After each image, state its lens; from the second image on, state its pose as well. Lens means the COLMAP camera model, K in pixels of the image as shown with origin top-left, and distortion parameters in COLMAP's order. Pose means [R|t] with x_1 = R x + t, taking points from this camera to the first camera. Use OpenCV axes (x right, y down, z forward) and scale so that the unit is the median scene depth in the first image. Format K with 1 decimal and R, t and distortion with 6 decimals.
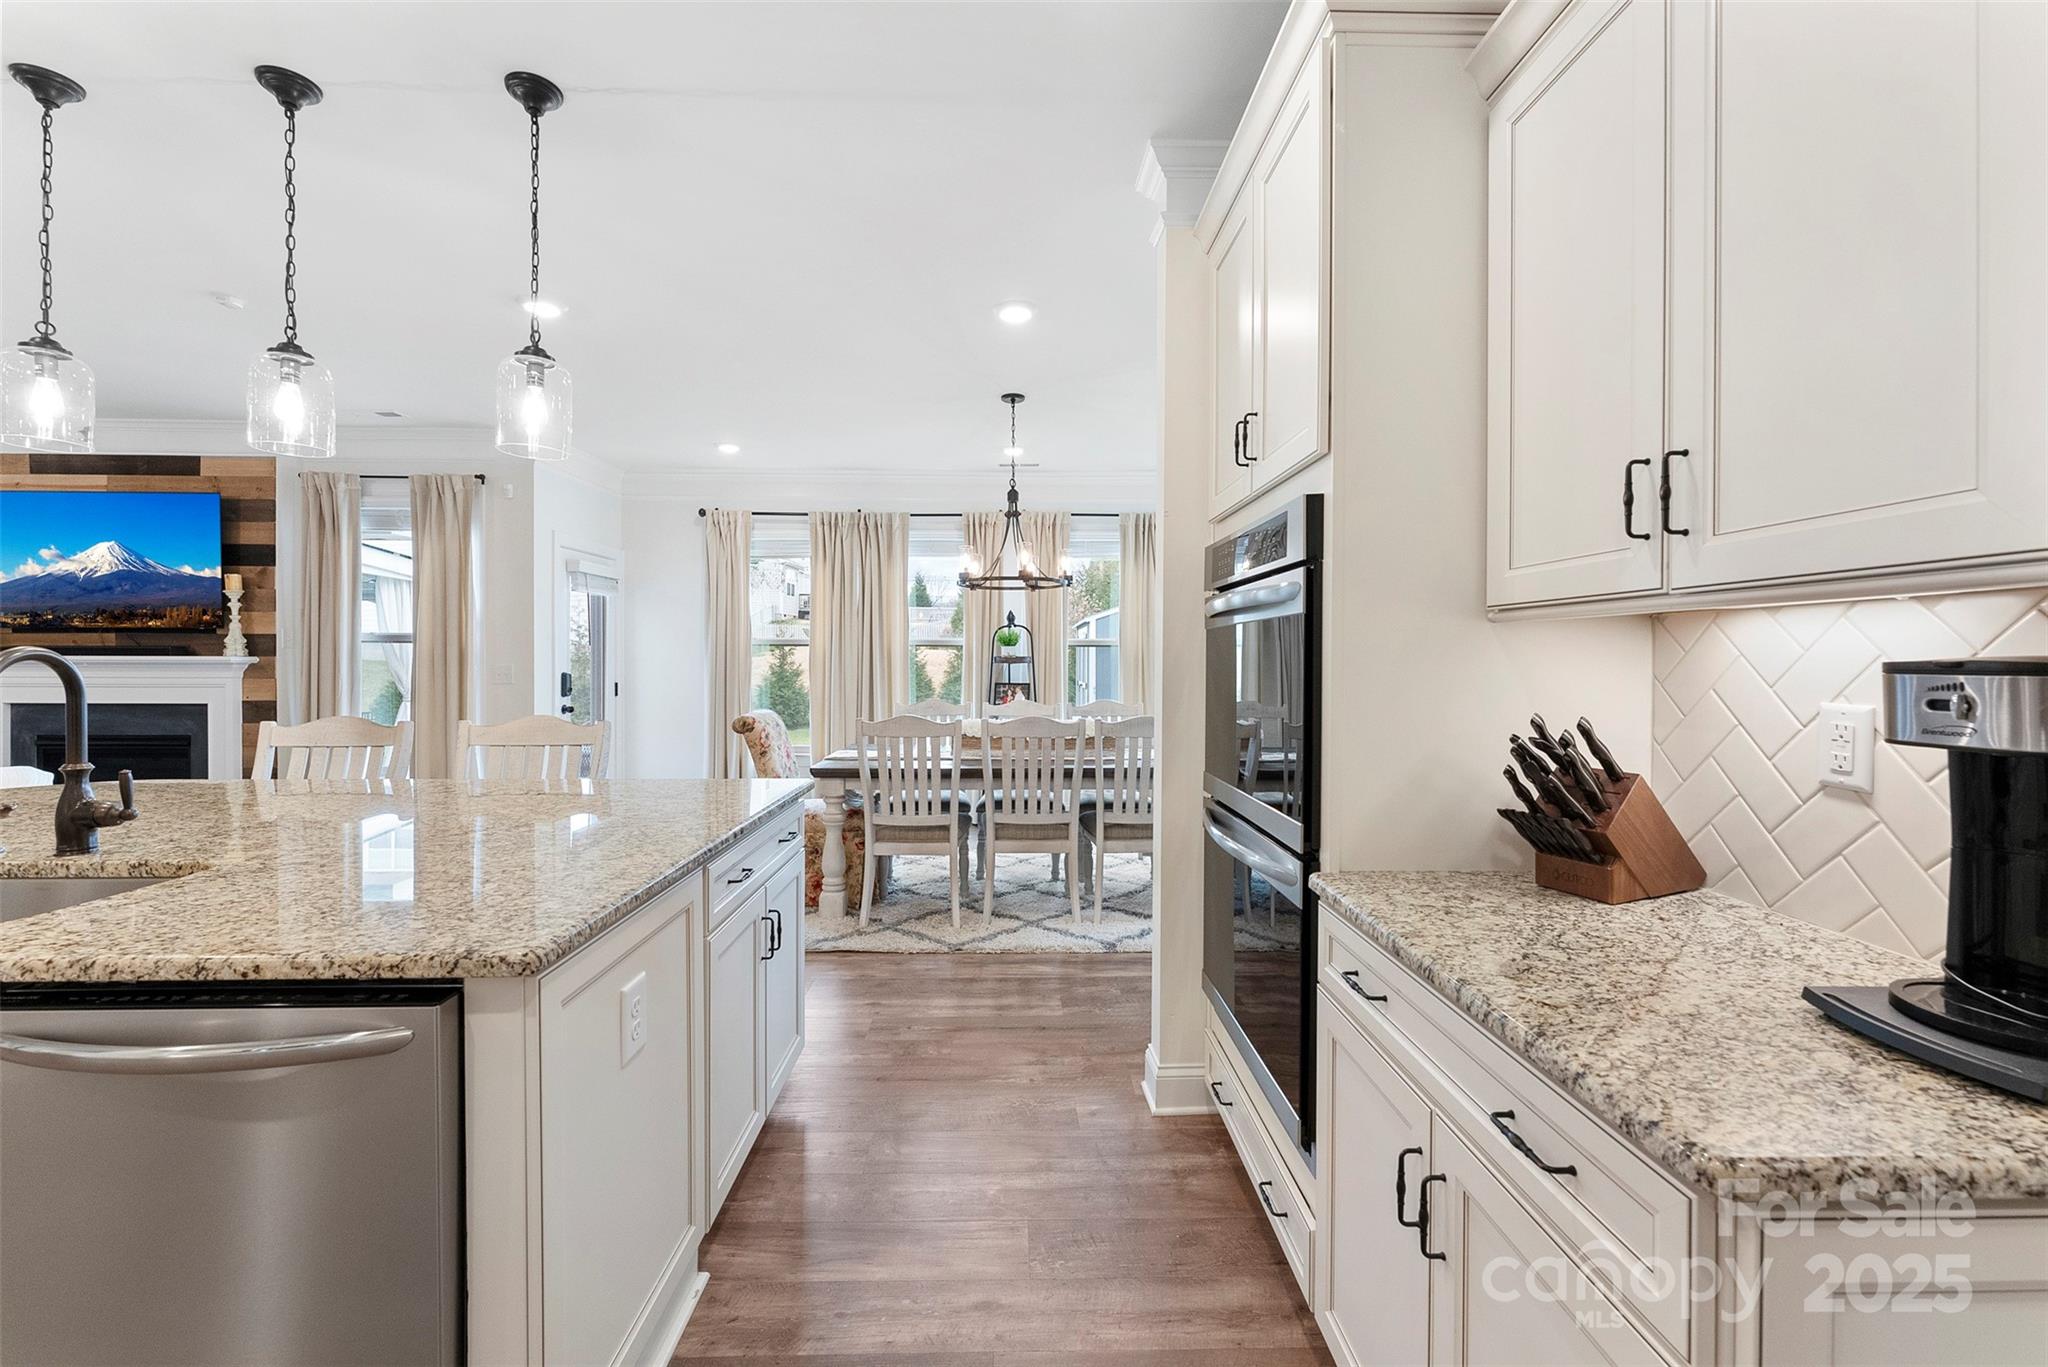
lens RADIAL K [[822.6, 0, 1031.6], [0, 822.6, 666.7], [0, 0, 1]] dist [-0.001344, -0.000243]
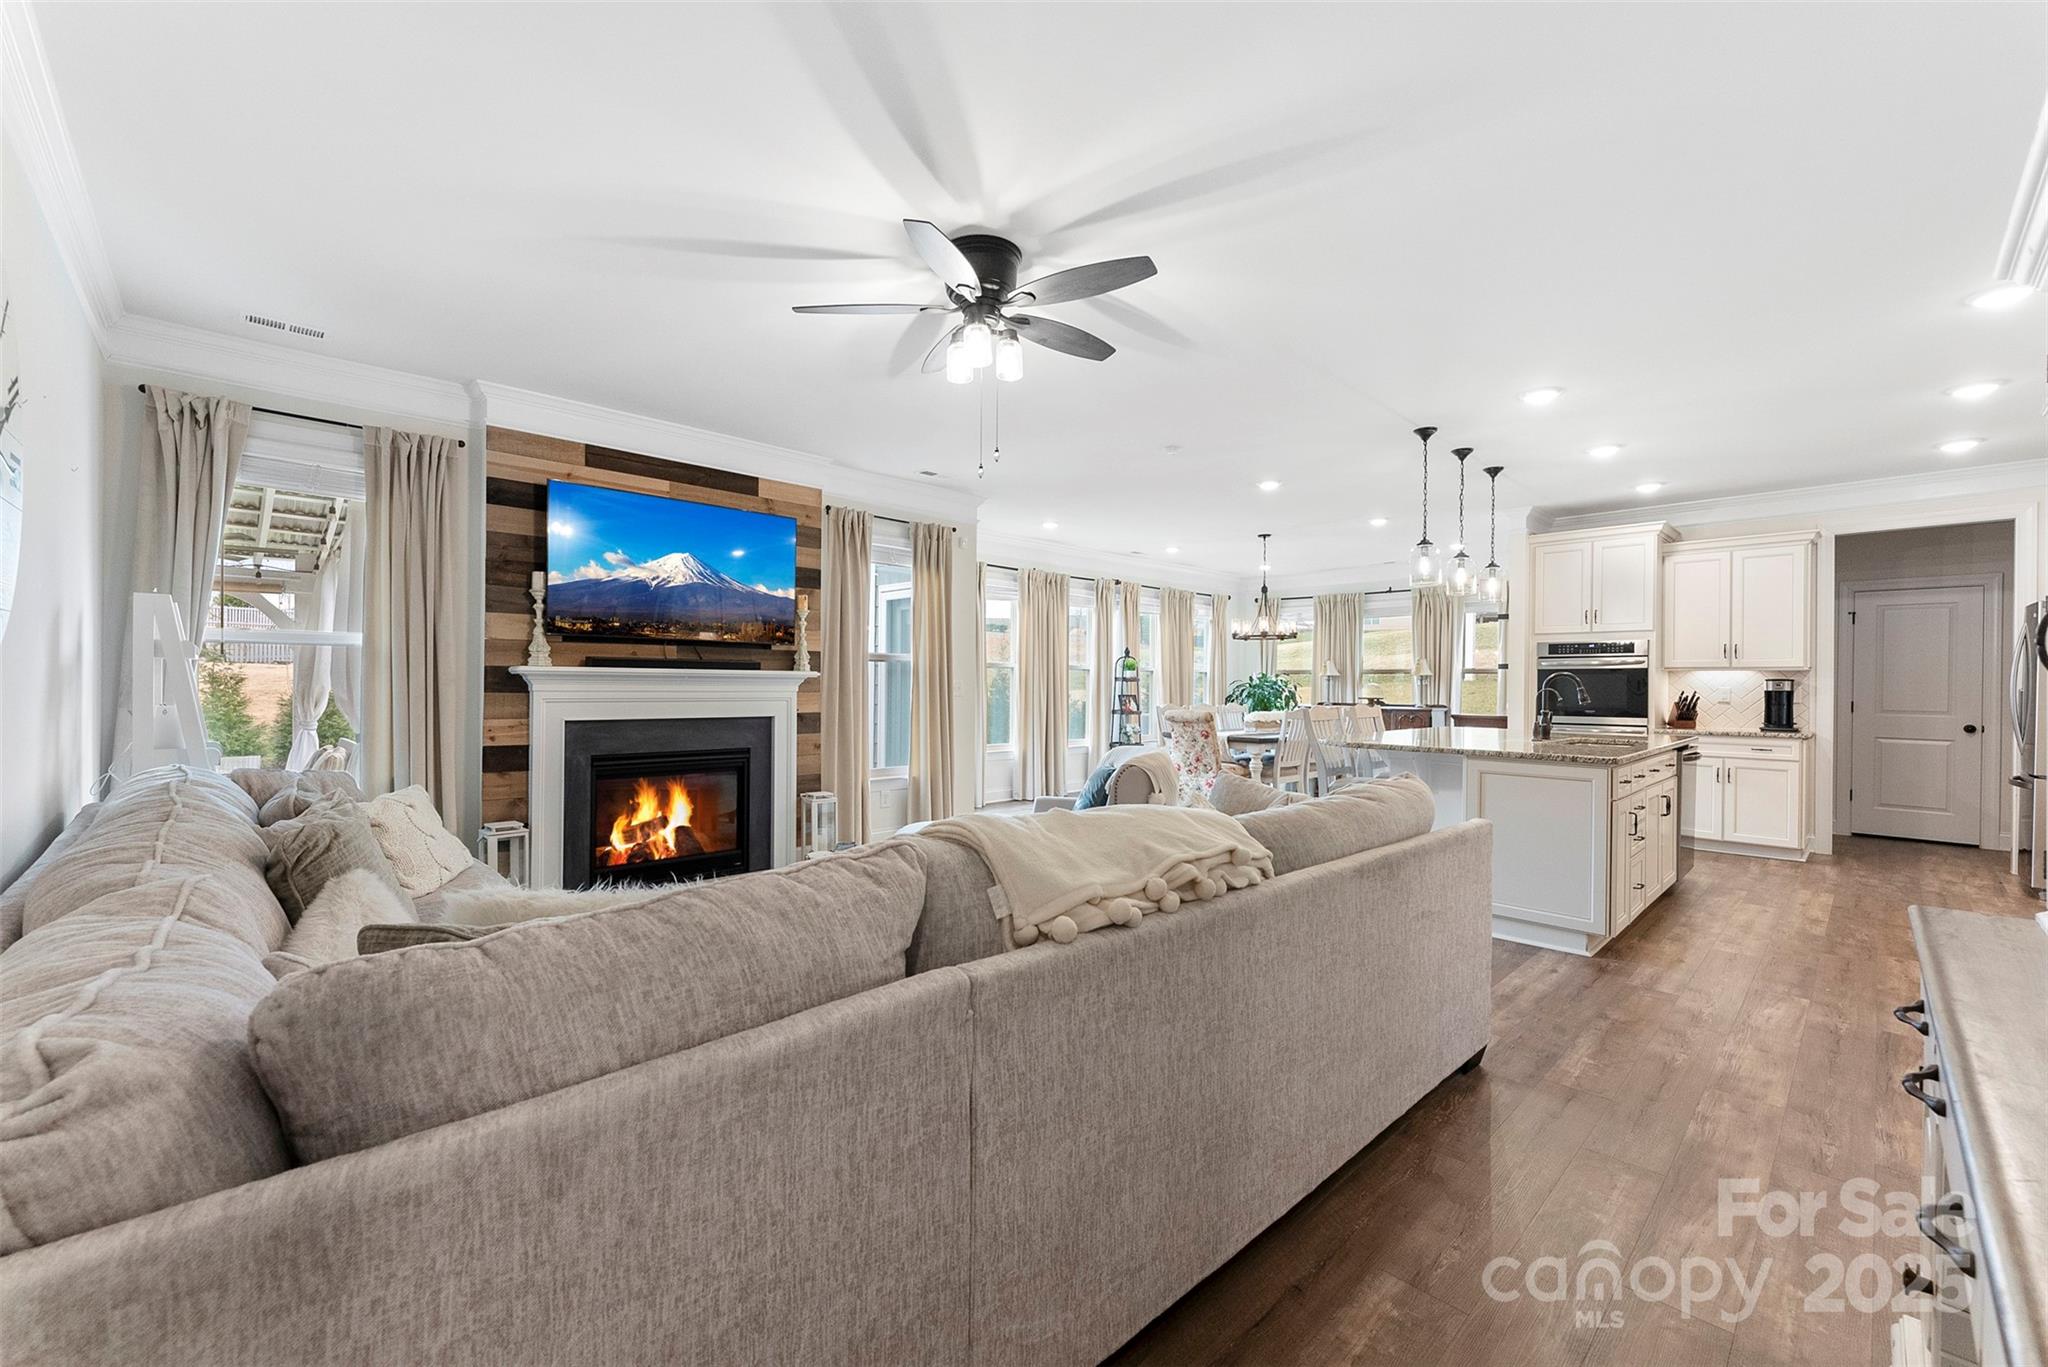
lens RADIAL K [[822.6, 0, 1021.2], [0, 822.6, 685.0], [0, 0, 1]] dist [-0.001344, -0.000243]
pose [[0.740761, 0.002499, 0.671764, -1.479336], [0.001545, 0.999984, -0.005423, 0.011423], [-0.671766, 0.005055, 0.740746, 0.009581]]
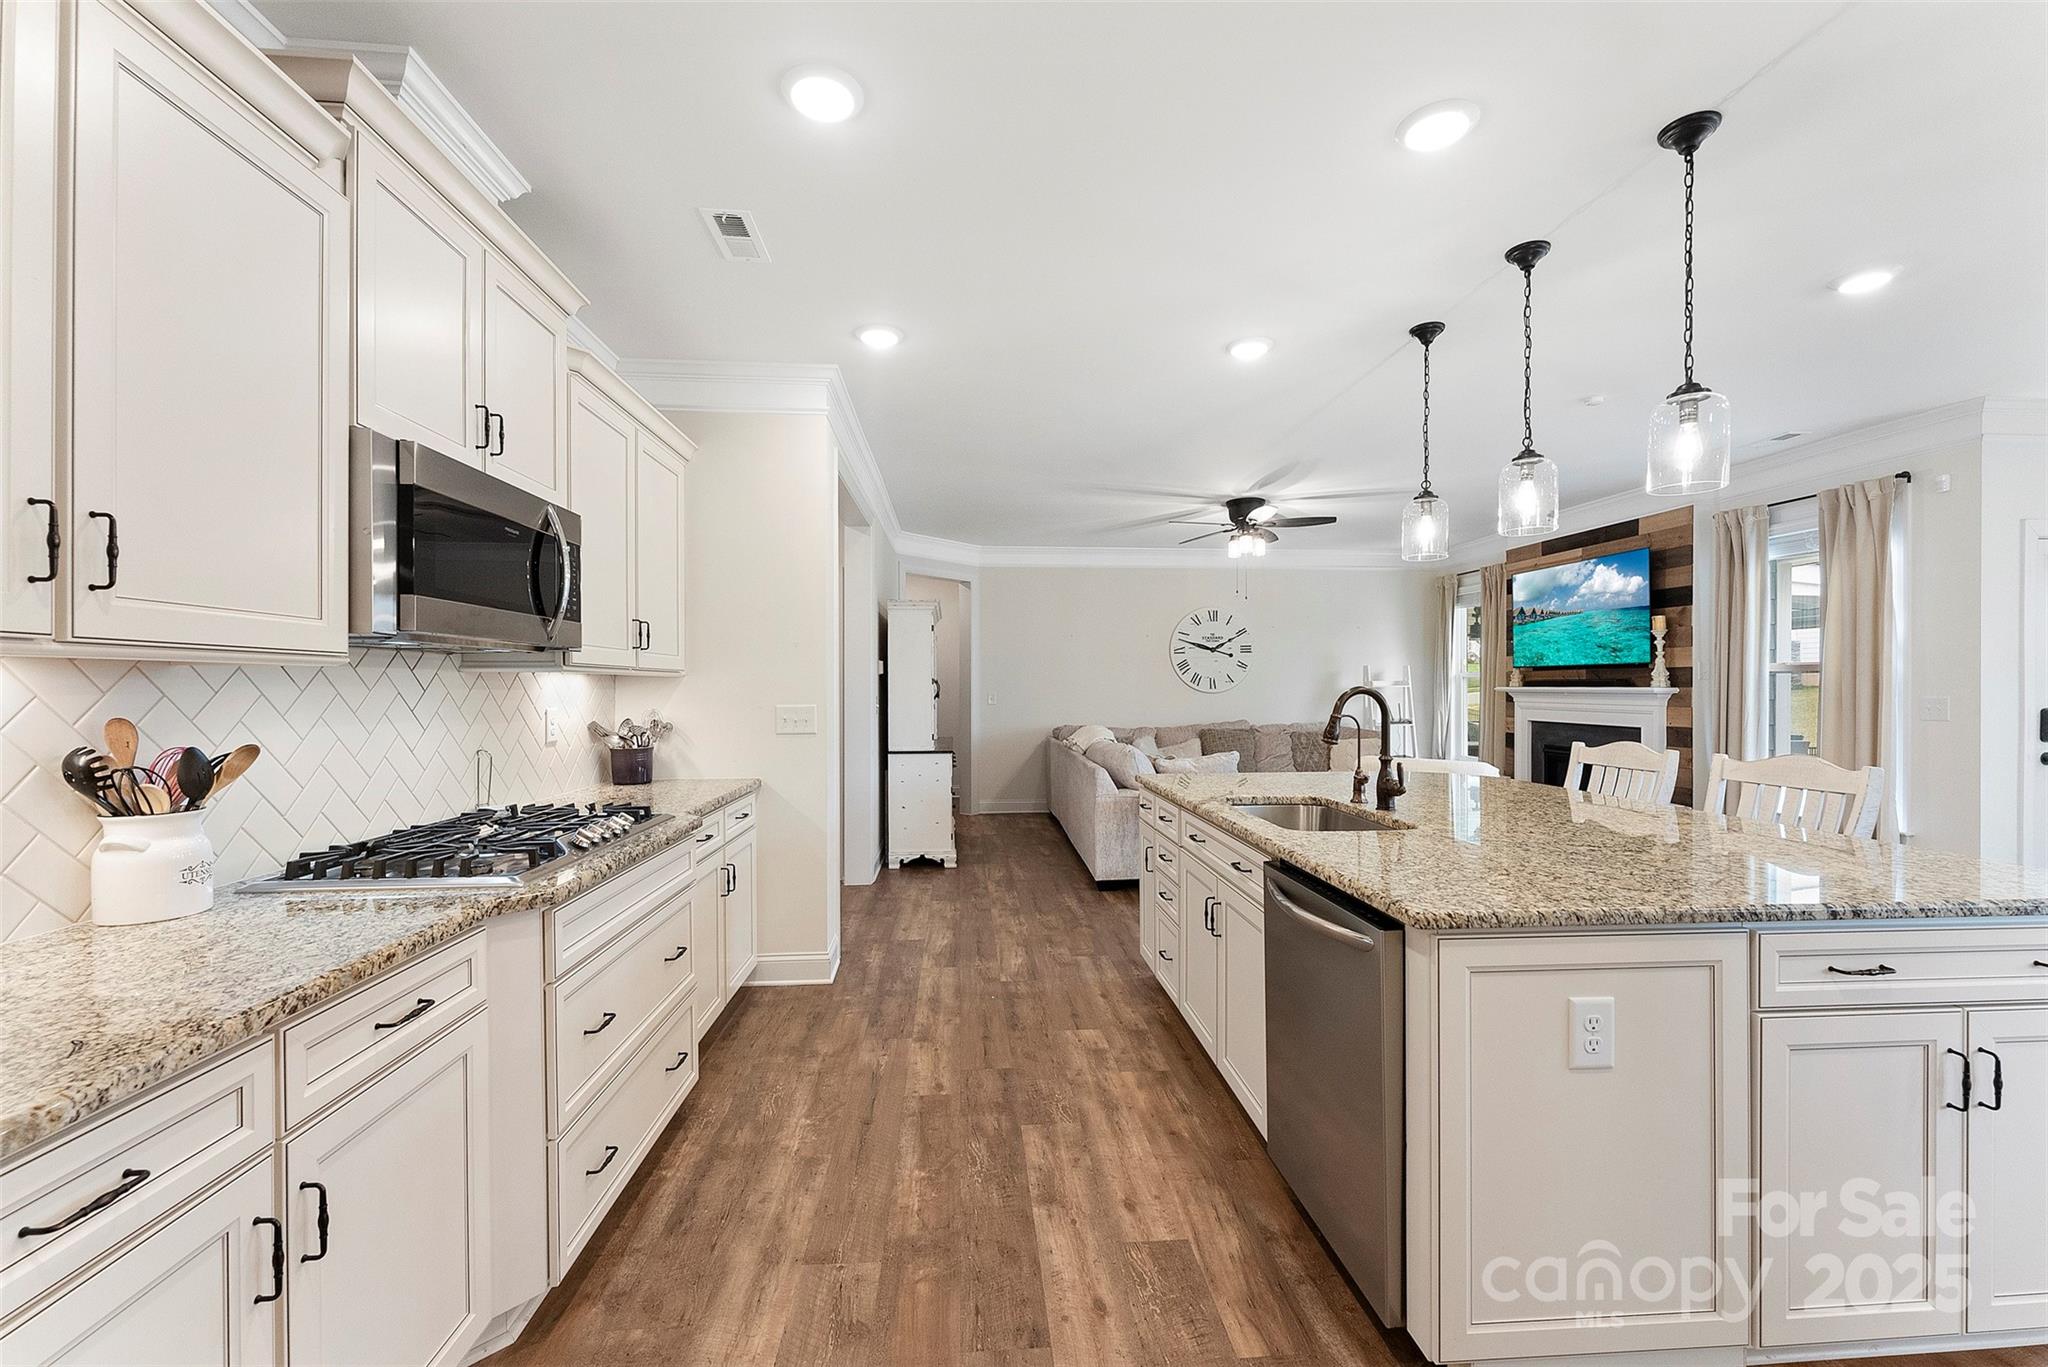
lens RADIAL K [[822.6, 0, 1015.4], [0, 822.6, 690.3], [0, 0, 1]] dist [-0.001344, -0.000243]
pose [[0.043794, 0.001722, -0.999039, 0.136949], [-0.007669, 0.999970, 0.001388, -0.003313], [0.999011, 0.007601, 0.043806, 0.050935]]
